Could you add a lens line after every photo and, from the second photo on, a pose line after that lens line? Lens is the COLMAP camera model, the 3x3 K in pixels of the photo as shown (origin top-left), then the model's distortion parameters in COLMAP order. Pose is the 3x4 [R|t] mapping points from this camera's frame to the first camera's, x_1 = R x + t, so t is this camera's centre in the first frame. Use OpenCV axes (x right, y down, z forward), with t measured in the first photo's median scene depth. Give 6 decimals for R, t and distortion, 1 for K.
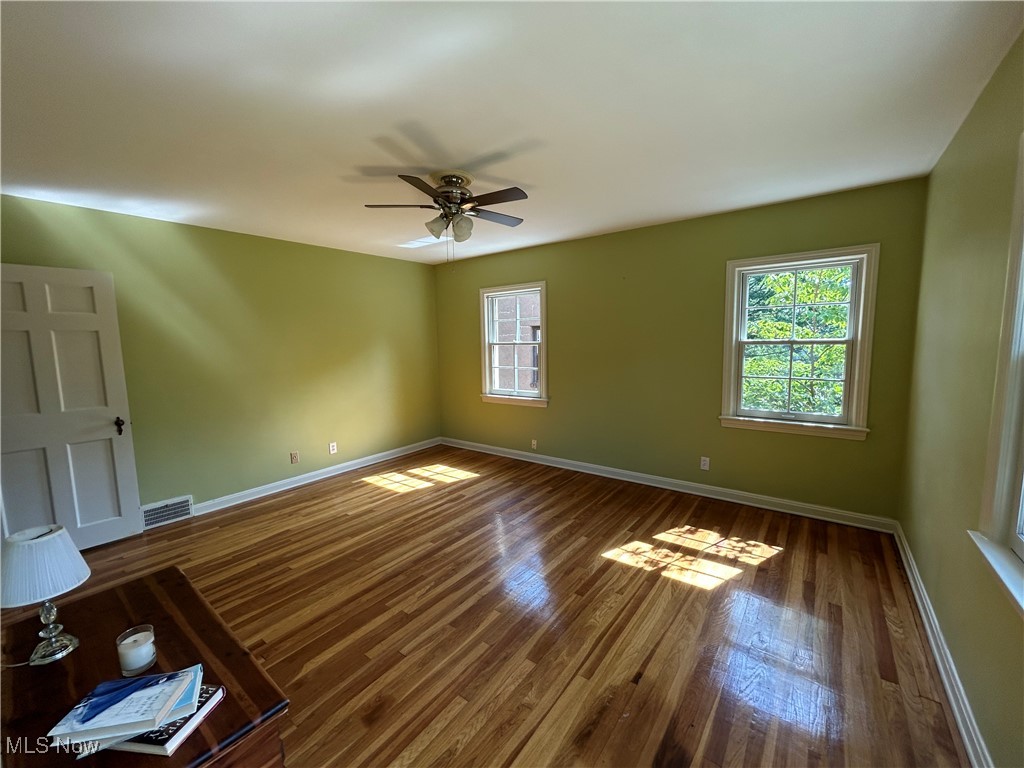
lens RADIAL K [[412.5, 0, 511.4], [0, 412.5, 382.9], [0, 0, 1]] dist [-0.001498, 0.000339]
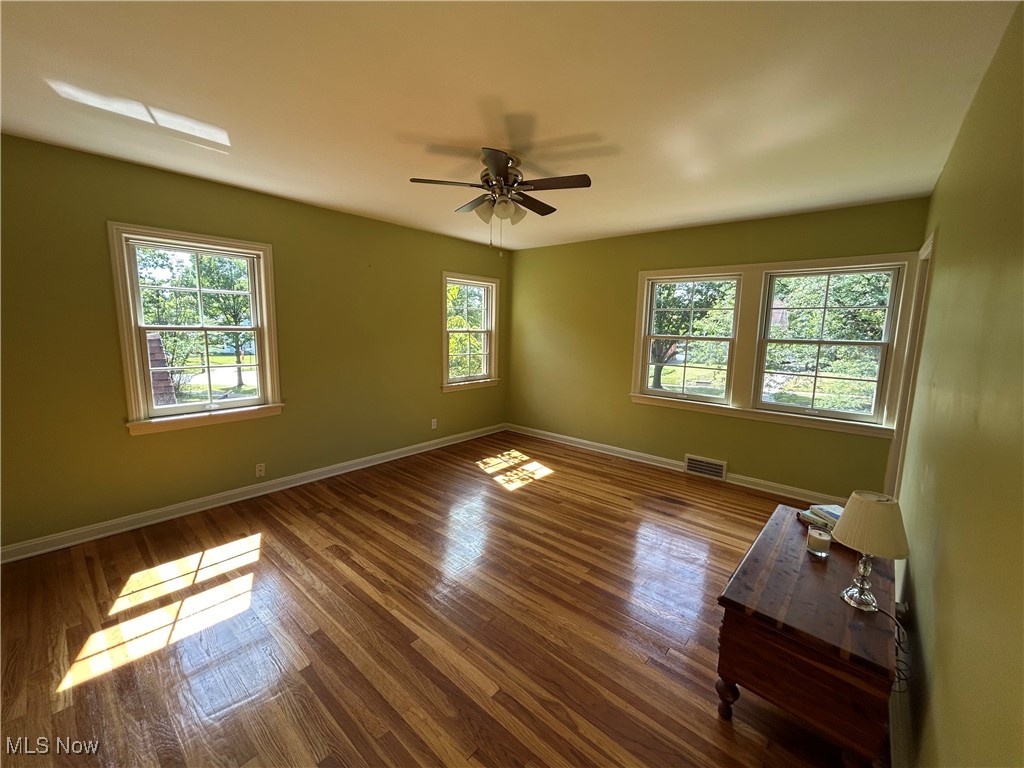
lens RADIAL K [[412.5, 0, 511.4], [0, 412.5, 382.9], [0, 0, 1]] dist [-0.001498, 0.000339]
pose [[0.066640, -0.116981, 0.990896, -0.936558], [0.086227, 0.990063, 0.111084, -0.067292], [-0.994044, 0.078040, 0.076065, 0.765449]]
